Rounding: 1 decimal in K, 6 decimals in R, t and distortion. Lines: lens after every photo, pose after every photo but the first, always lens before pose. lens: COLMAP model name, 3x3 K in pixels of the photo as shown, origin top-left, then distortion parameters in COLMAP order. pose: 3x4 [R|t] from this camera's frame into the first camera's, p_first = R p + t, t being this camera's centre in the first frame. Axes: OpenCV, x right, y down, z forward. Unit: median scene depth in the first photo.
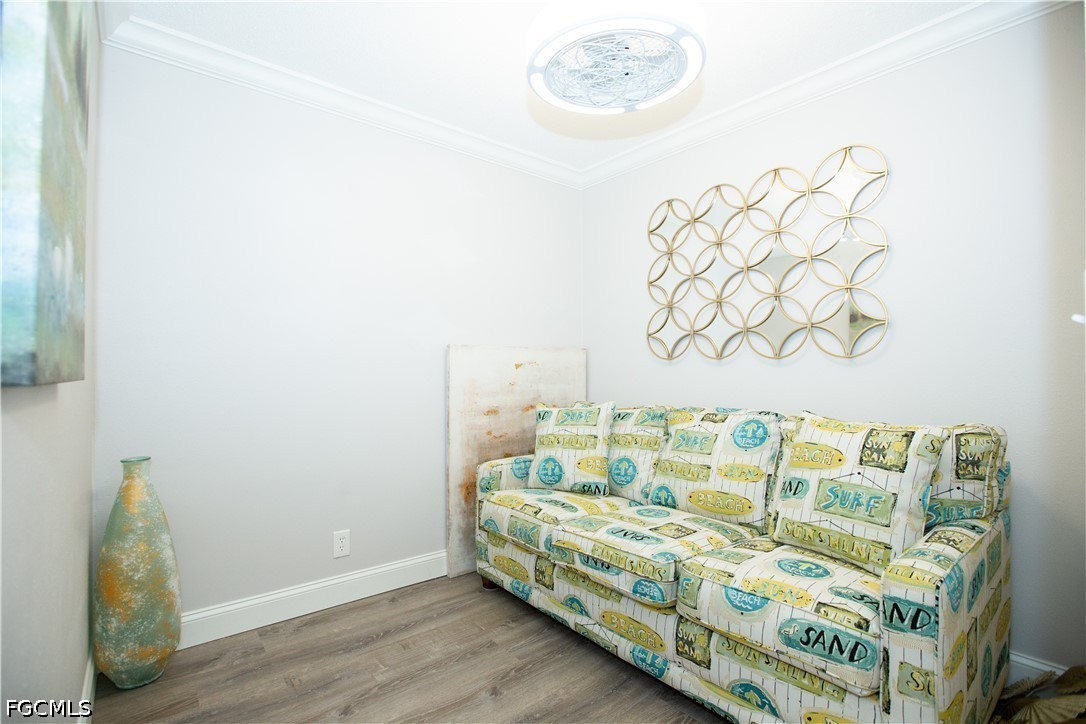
lens RADIAL K [[503.4, 0, 539.8], [0, 503.4, 360.6], [0, 0, 1]] dist [-0.024293, 0.005447]
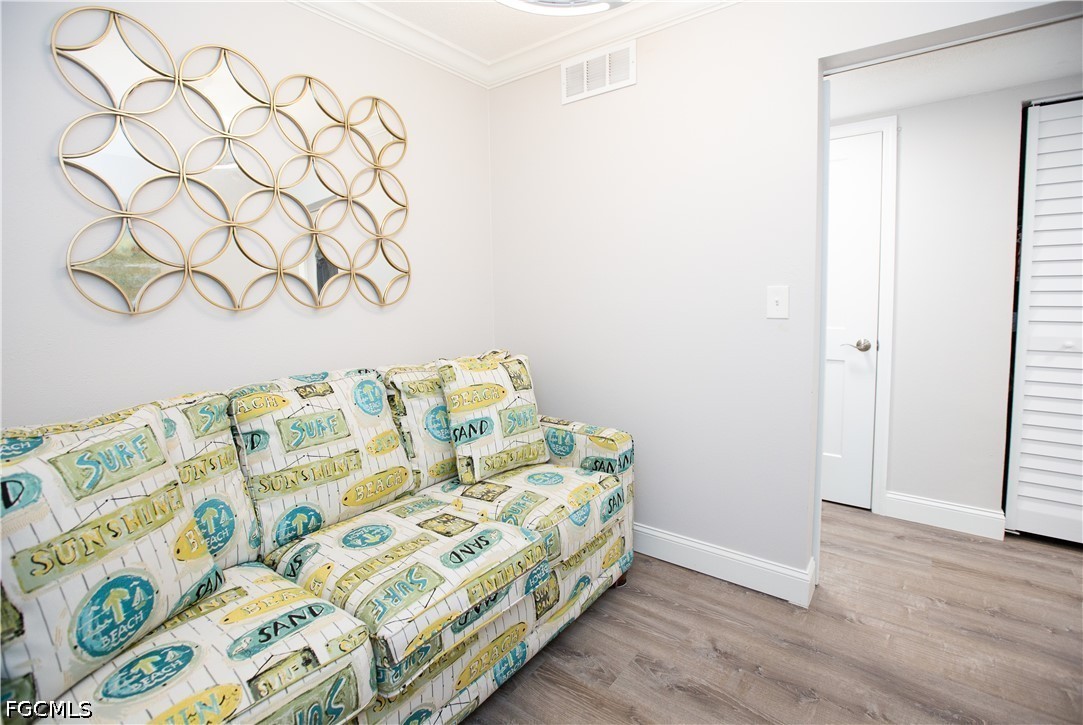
lens RADIAL K [[502.0, 0, 537.9], [0, 502.0, 359.1], [0, 0, 1]] dist [-0.024293, 0.005447]
pose [[-0.206430, -0.116475, 0.971504, -0.504427], [-0.001062, 0.992916, 0.118816, -0.020970], [-0.978461, 0.023495, -0.205091, 0.993560]]
